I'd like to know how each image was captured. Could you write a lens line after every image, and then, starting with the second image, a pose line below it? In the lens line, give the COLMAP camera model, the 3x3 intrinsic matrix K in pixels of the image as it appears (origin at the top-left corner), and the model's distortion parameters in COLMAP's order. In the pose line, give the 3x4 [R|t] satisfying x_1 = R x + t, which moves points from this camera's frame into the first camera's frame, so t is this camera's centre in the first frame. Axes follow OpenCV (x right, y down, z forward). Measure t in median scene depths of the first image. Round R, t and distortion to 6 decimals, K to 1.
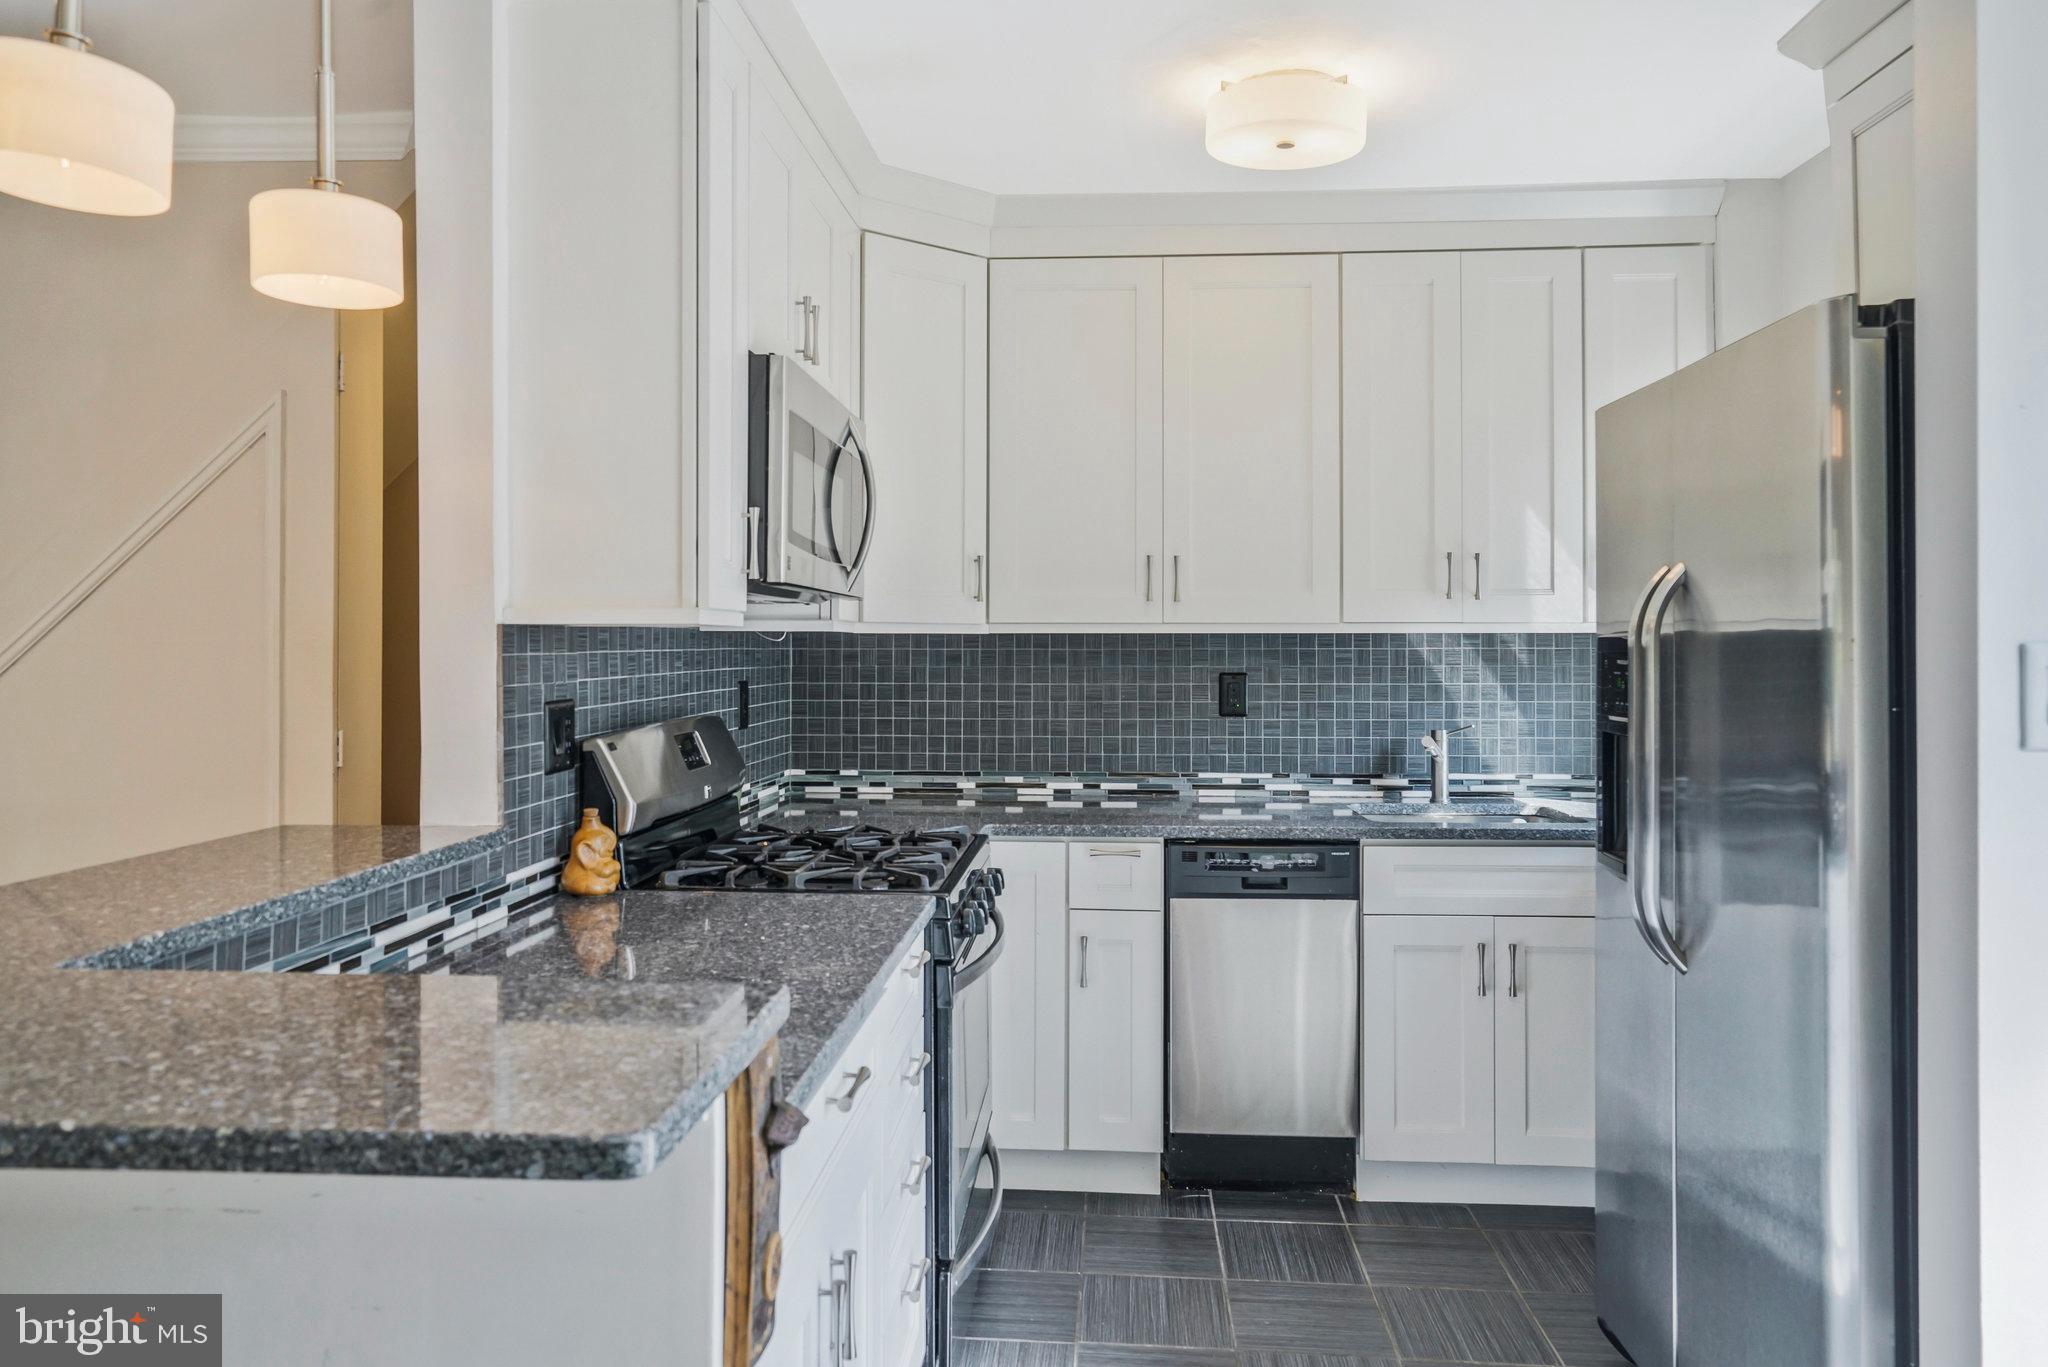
lens RADIAL K [[1380.1, 0, 972.2], [0, 1380.1, 632.7], [0, 0, 1]] dist [-0.016069, 0.002769]
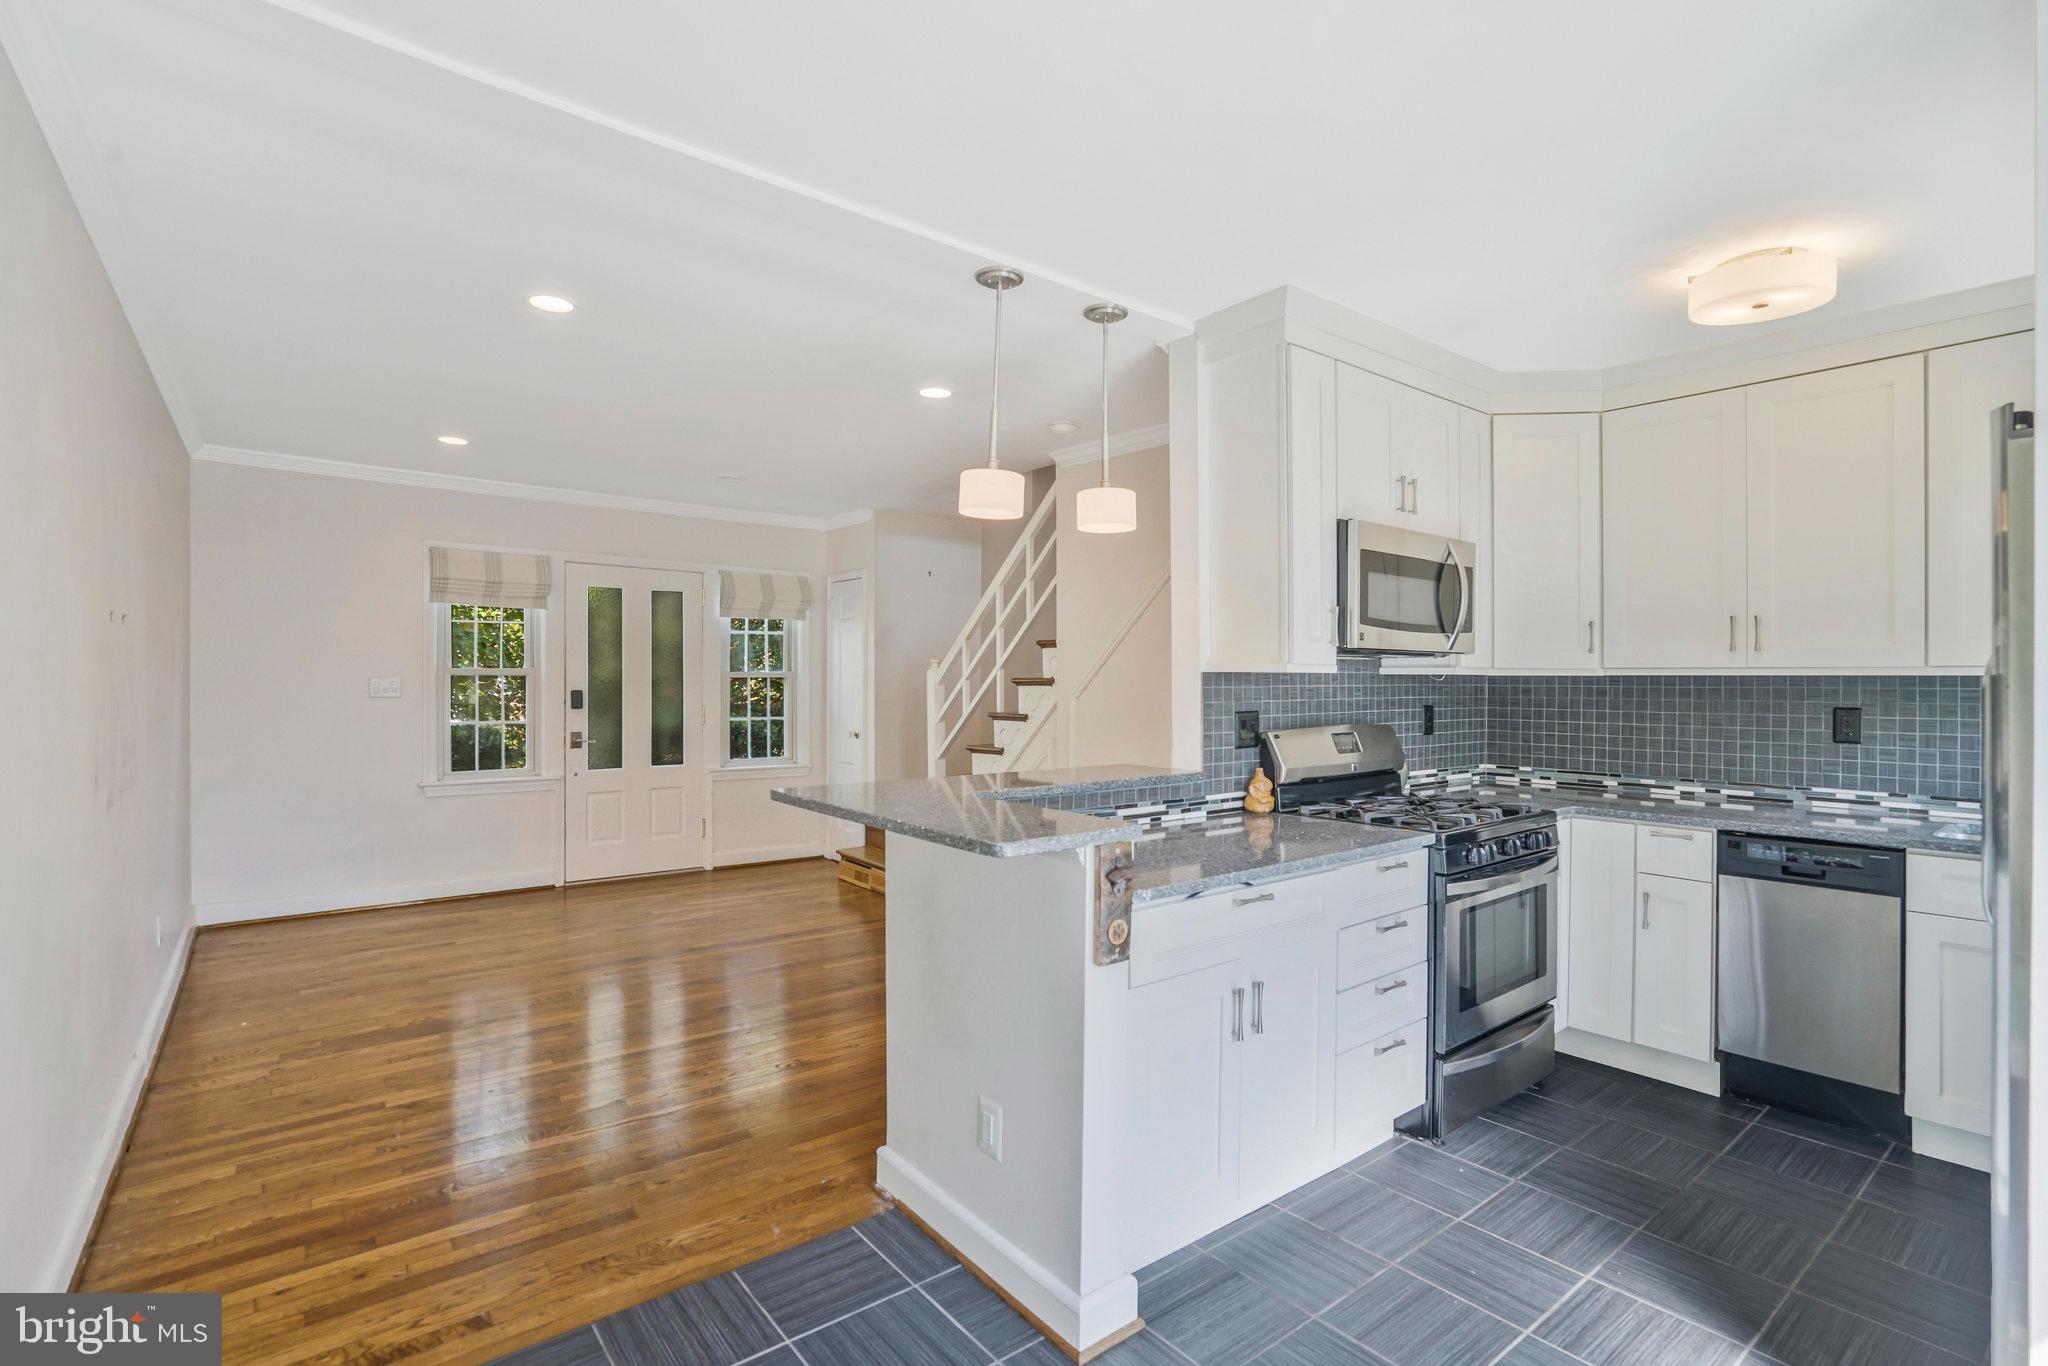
lens RADIAL K [[935.9, 0, 1023.1], [0, 935.9, 678.9], [0, 0, 1]] dist [-0.026421, 0.000529]
pose [[0.693260, 0.003197, -0.720681, 0.273002], [0.002780, 0.999971, 0.007110, -0.004092], [0.720682, -0.006933, 0.693231, -0.086949]]
